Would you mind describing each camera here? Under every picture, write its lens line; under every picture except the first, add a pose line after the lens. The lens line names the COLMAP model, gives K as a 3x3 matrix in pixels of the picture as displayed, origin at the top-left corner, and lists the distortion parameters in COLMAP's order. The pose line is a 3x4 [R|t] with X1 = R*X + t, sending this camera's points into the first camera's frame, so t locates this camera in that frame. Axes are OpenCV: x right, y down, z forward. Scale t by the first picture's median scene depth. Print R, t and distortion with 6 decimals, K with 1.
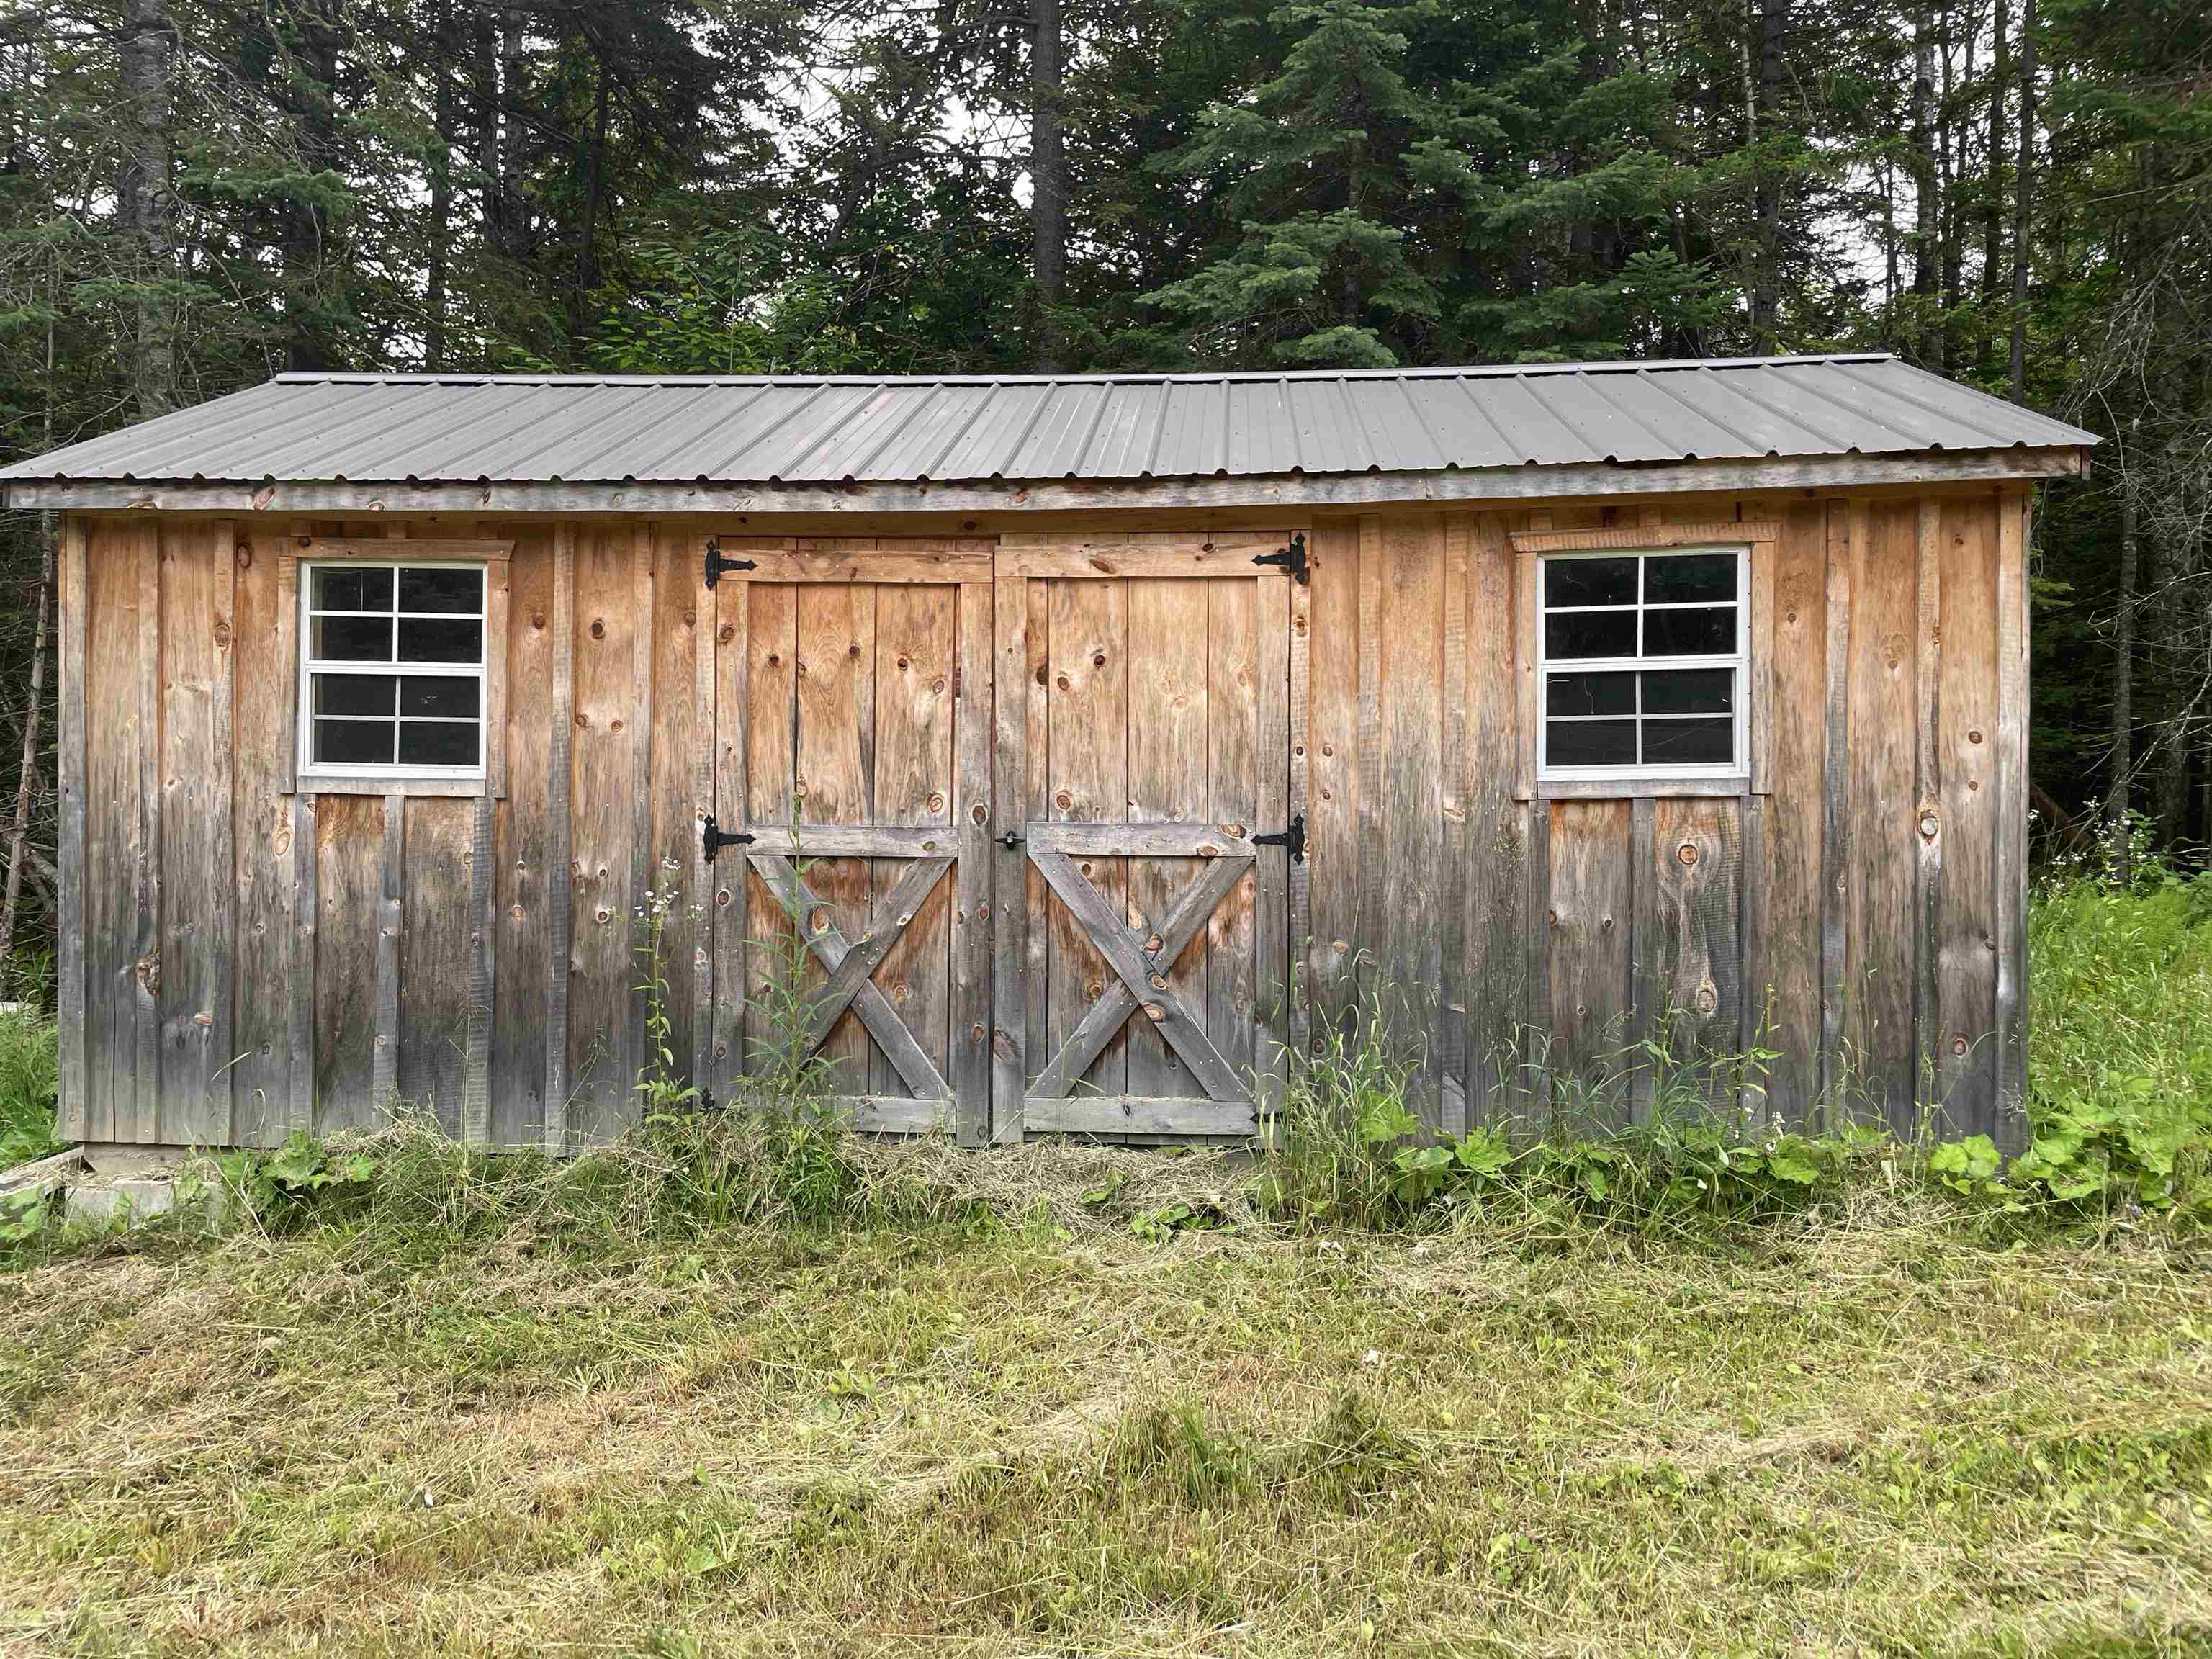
lens RADIAL K [[1666.5, 0, 1107.0], [0, 1666.5, 829.7], [0, 0, 1]] dist [0.037085, -0.042430]
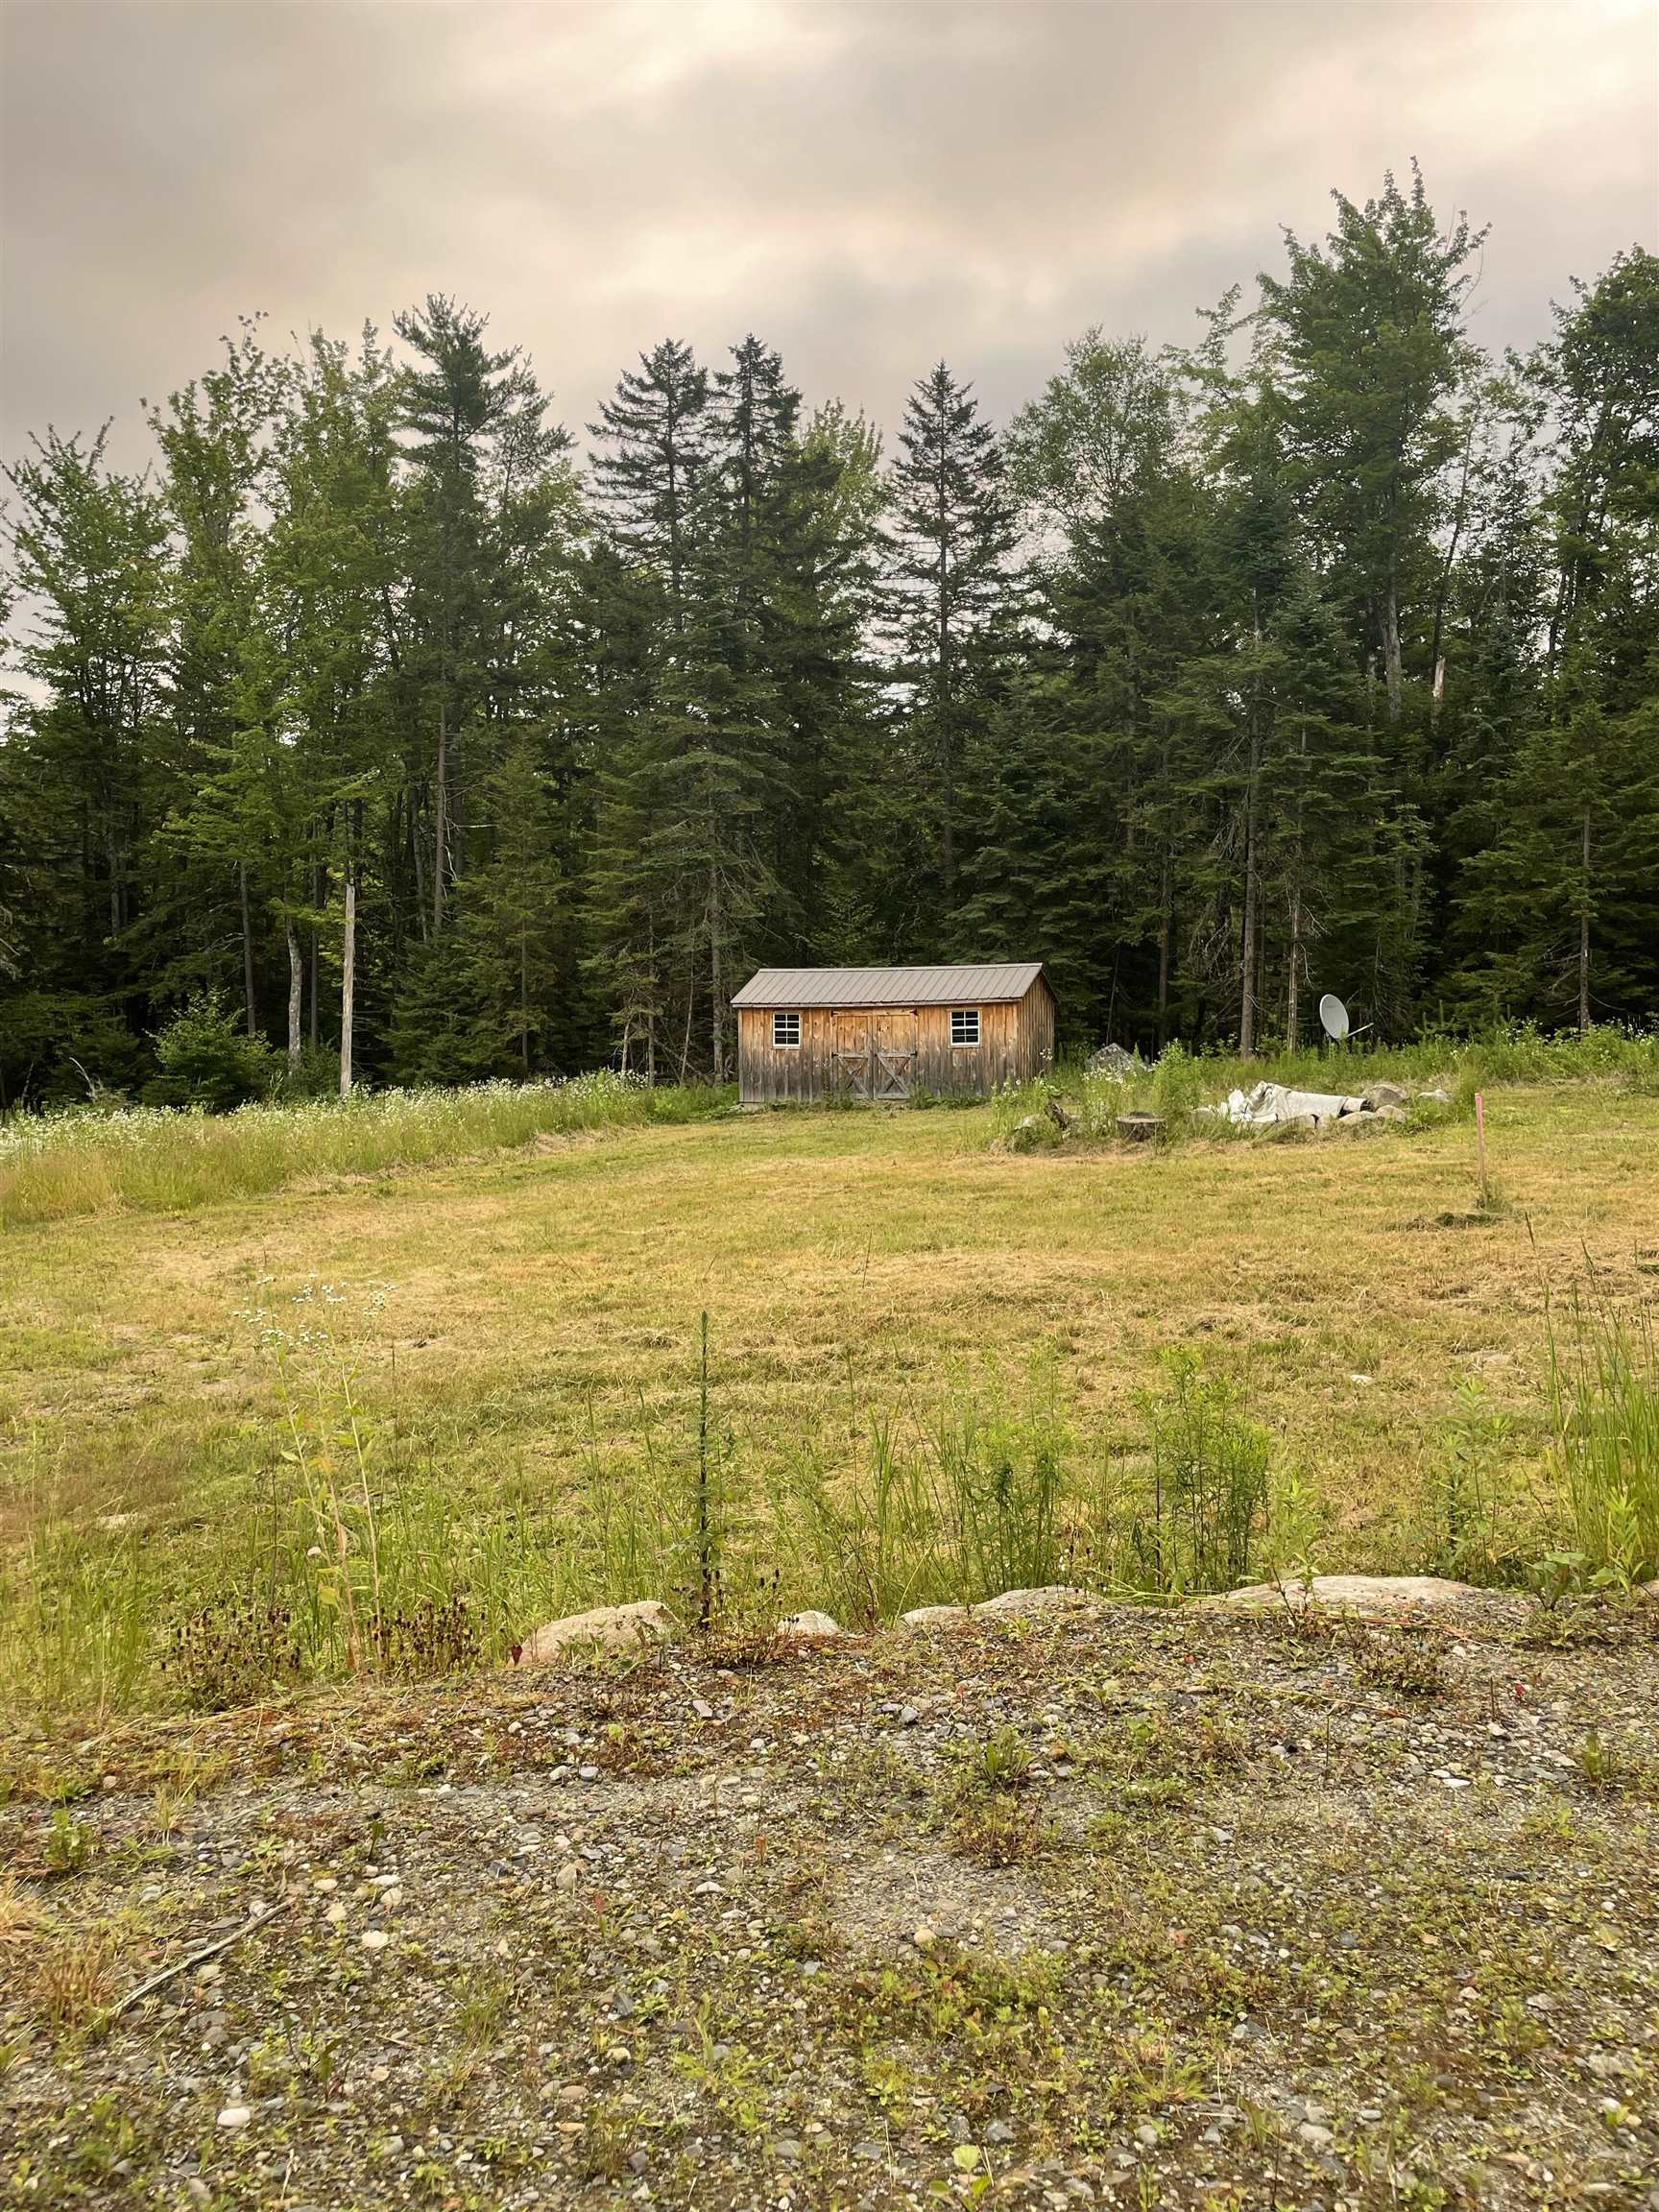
lens RADIAL K [[1666.5, 0, 830.0], [0, 1666.5, 1102.1], [0, 0, 1]] dist [0.037085, -0.042430]
pose [[0.956433, -0.001511, -0.291948, 1.718682], [0.012203, 0.999320, 0.034807, -0.039445], [0.291697, -0.036853, 0.955801, -5.439380]]
